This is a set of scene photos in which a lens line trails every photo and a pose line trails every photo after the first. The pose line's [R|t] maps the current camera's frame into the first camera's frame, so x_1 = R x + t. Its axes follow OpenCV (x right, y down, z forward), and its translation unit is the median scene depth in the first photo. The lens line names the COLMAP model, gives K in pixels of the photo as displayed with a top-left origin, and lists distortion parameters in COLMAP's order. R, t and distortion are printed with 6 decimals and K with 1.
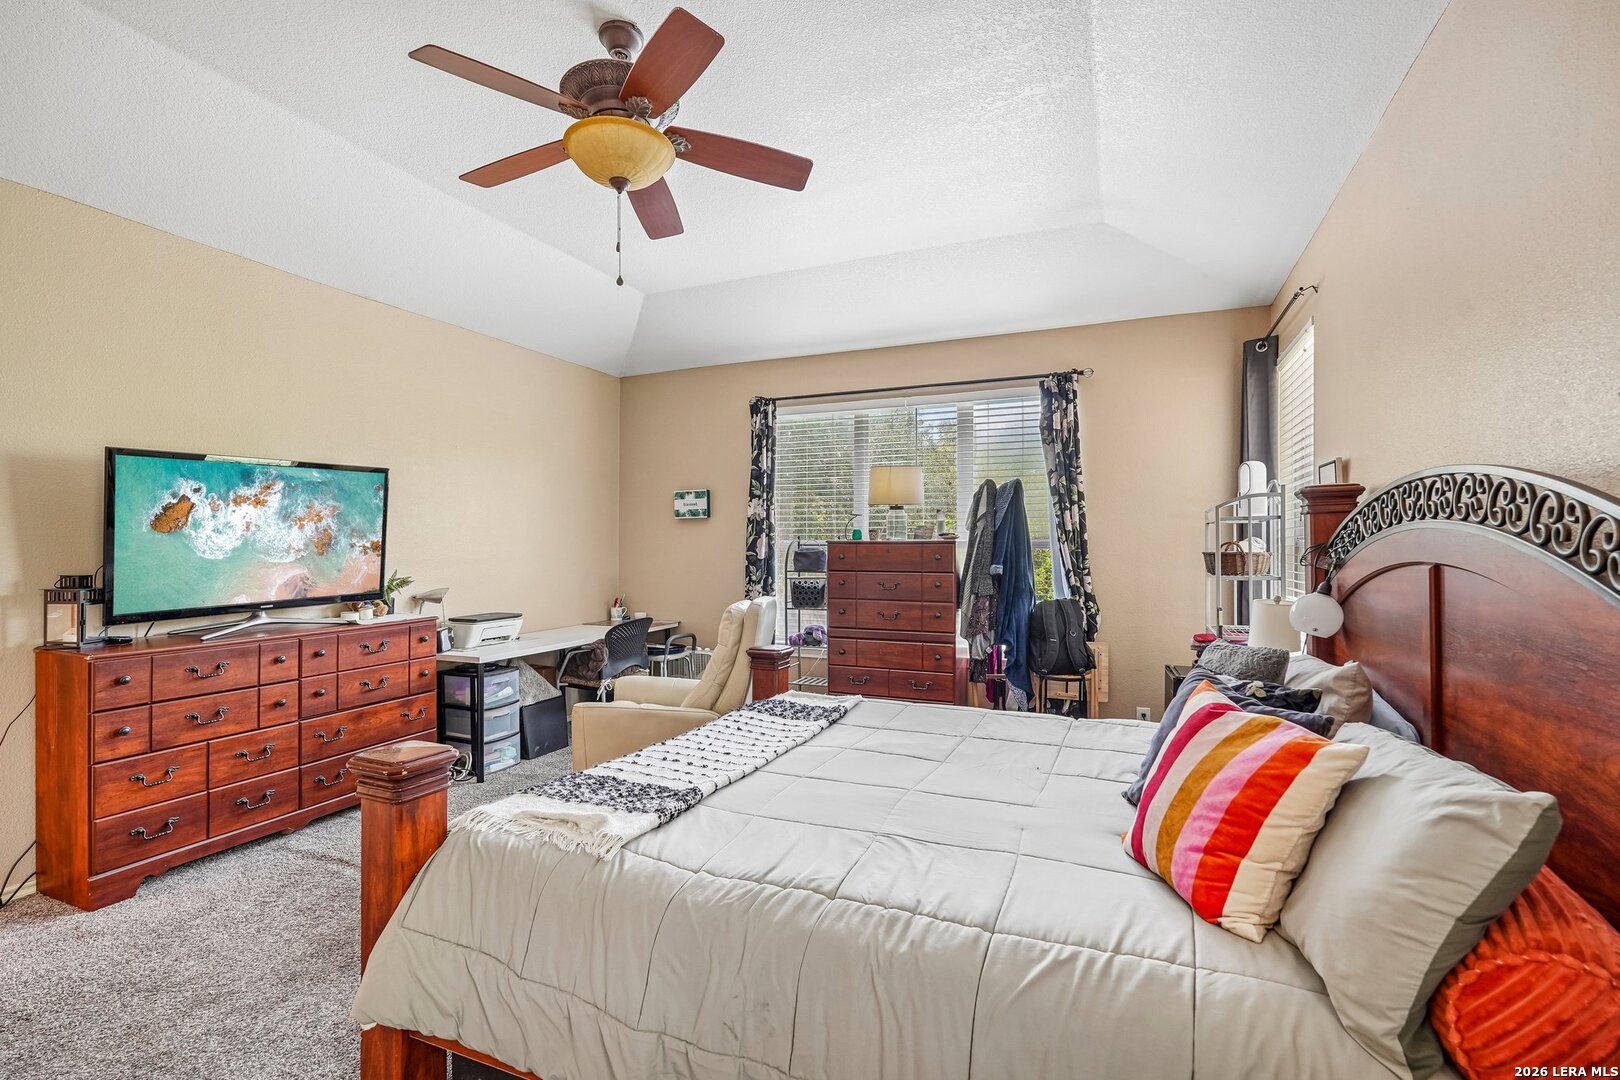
lens RADIAL K [[725.8, 0, 811.4], [0, 725.8, 541.0], [0, 0, 1]] dist [-0.015635, 0.007732]
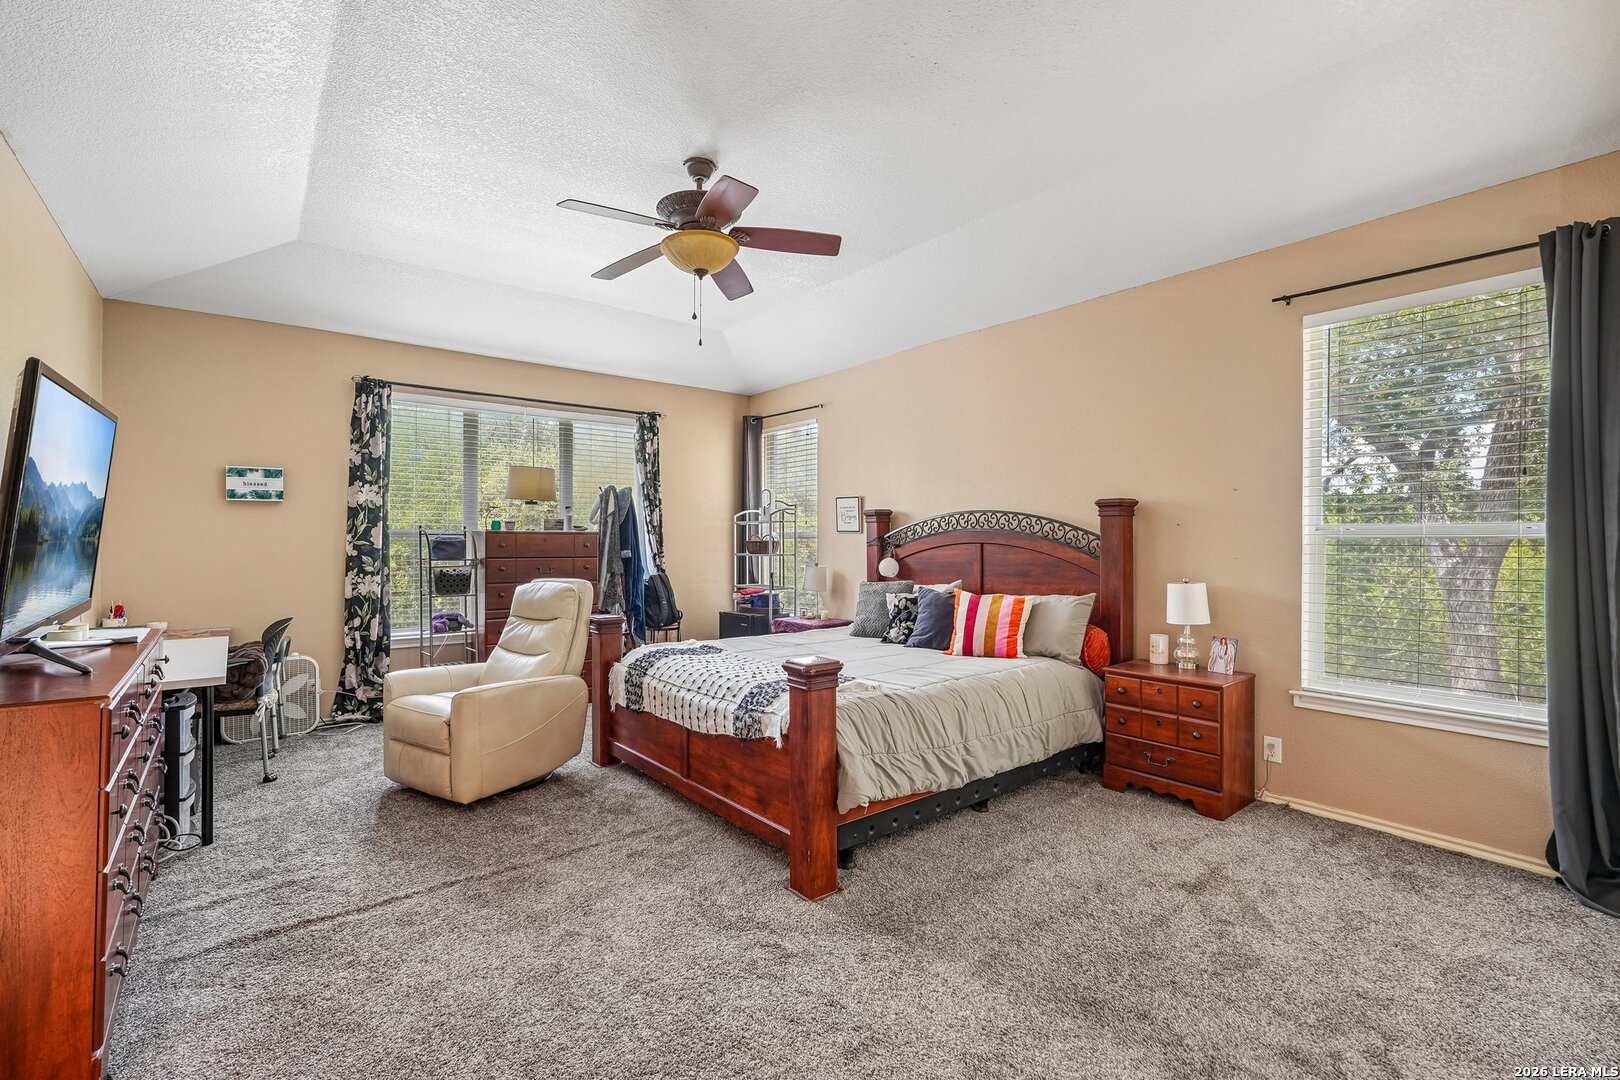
lens RADIAL K [[725.8, 0, 807.2], [0, 725.8, 537.3], [0, 0, 1]] dist [-0.015635, 0.007732]
pose [[0.481485, 0.005965, 0.876434, -0.678651], [-0.010596, 0.999943, -0.000984, 0.005420], [-0.876390, -0.008812, 0.481521, 0.052745]]
